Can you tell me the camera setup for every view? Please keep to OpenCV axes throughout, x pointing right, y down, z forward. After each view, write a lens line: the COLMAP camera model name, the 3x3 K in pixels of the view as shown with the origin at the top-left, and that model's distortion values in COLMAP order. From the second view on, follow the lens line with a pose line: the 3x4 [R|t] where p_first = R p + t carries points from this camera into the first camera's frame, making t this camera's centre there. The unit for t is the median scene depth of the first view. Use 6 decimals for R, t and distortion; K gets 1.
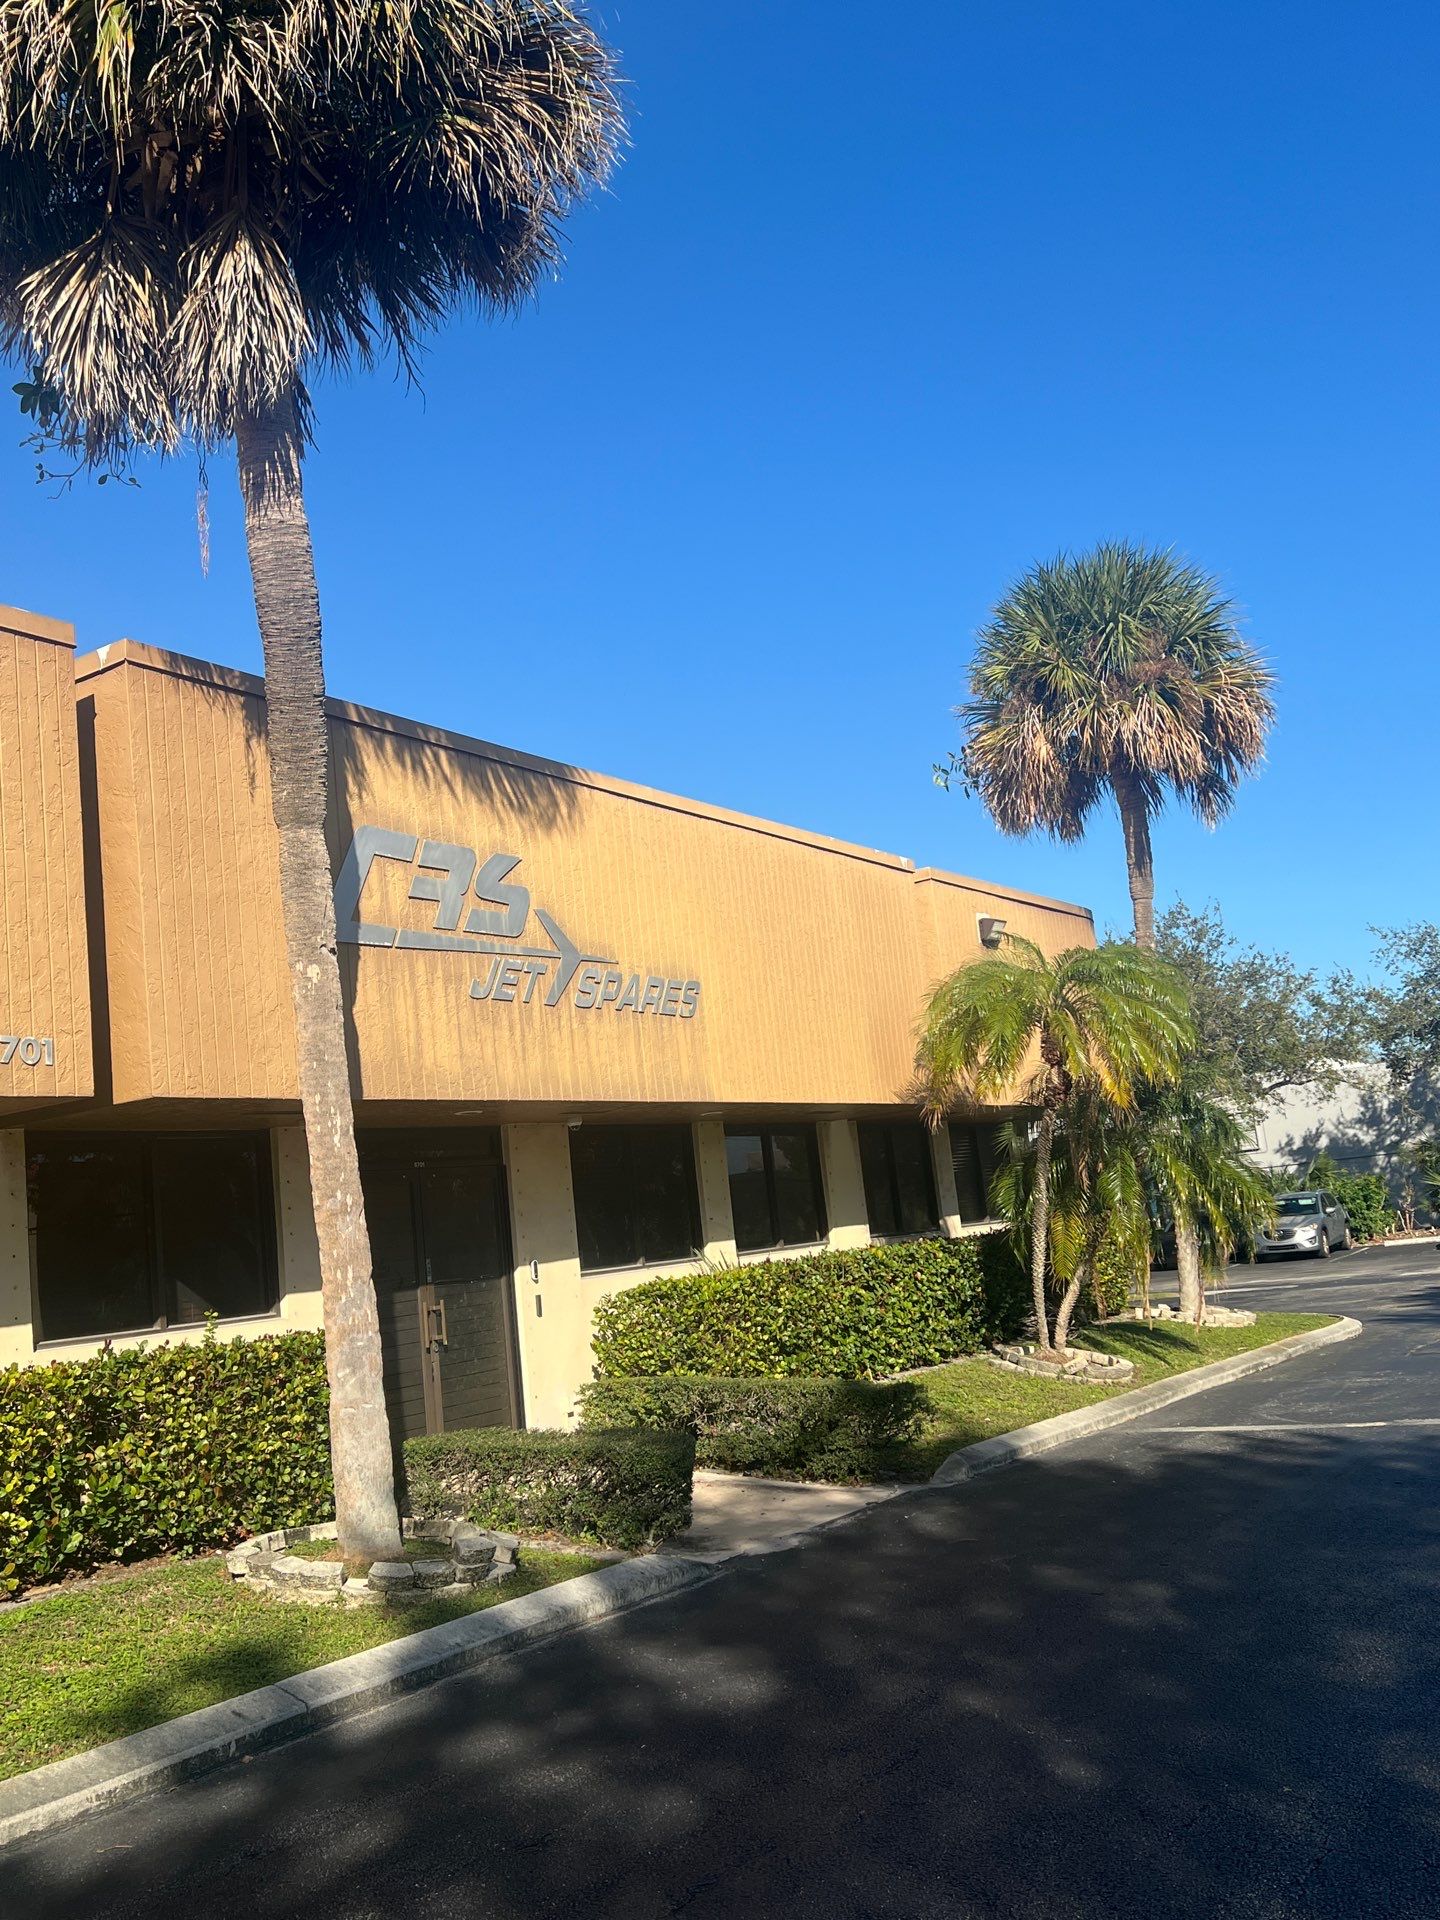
lens RADIAL K [[1760.5, 0, 715.9], [0, 1760.5, 963.1], [0, 0, 1]] dist [0.021459, 0.000000]
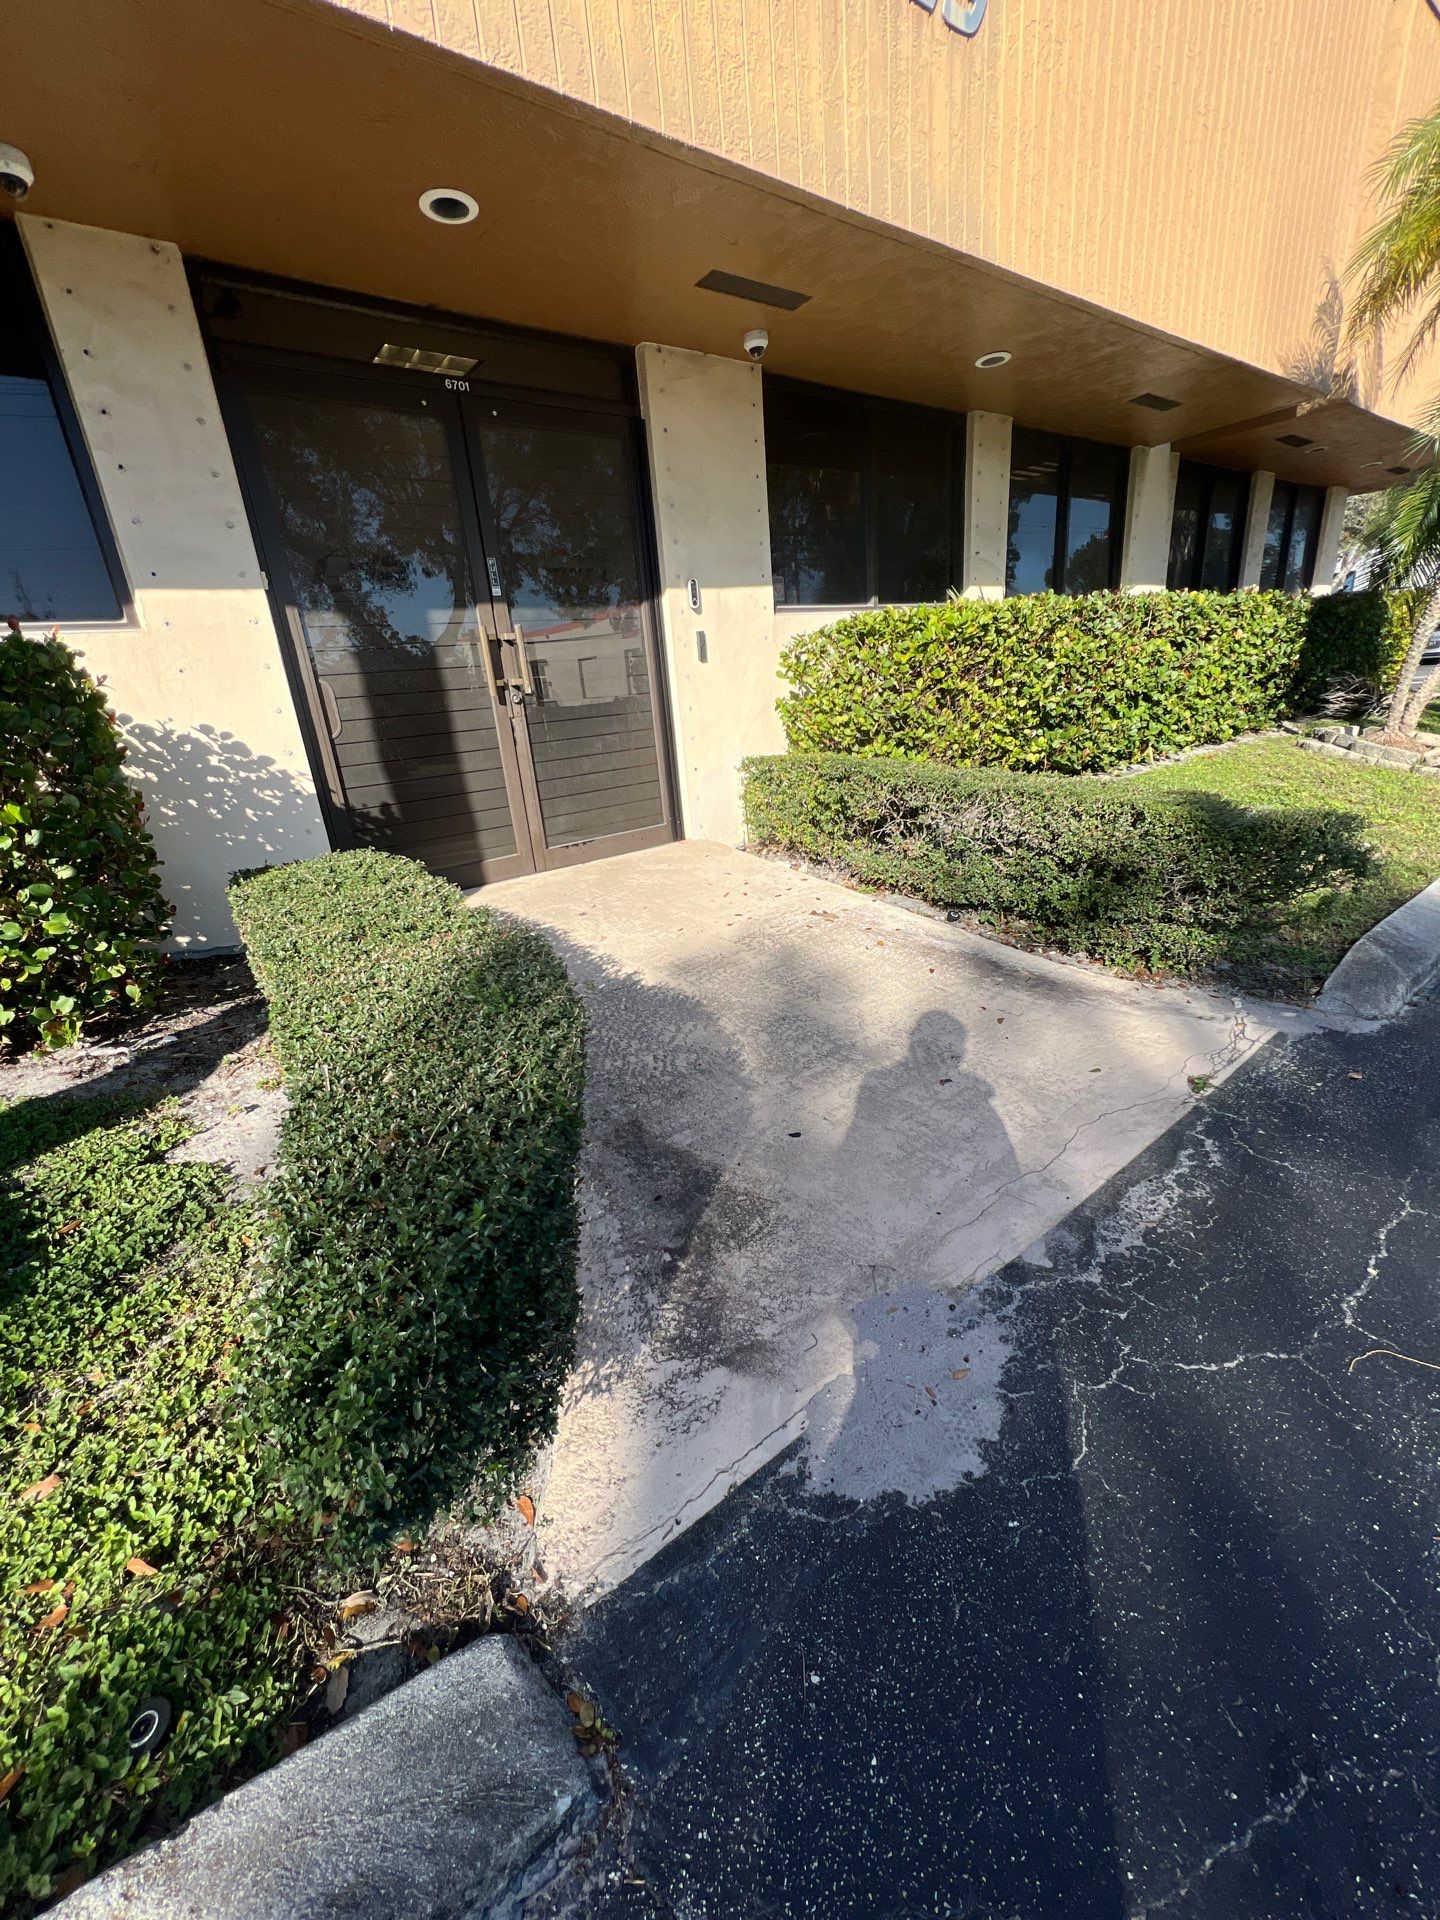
lens RADIAL K [[770.1, 0, 706.5], [0, 770.1, 955.8], [0, 0, 1]] dist [0.002695, 0.000352]
pose [[0.937306, 0.140773, -0.318810, 0.021958], [0.039073, 0.866574, 0.497517, 0.138778], [0.346310, -0.478783, 0.806745, 0.646083]]
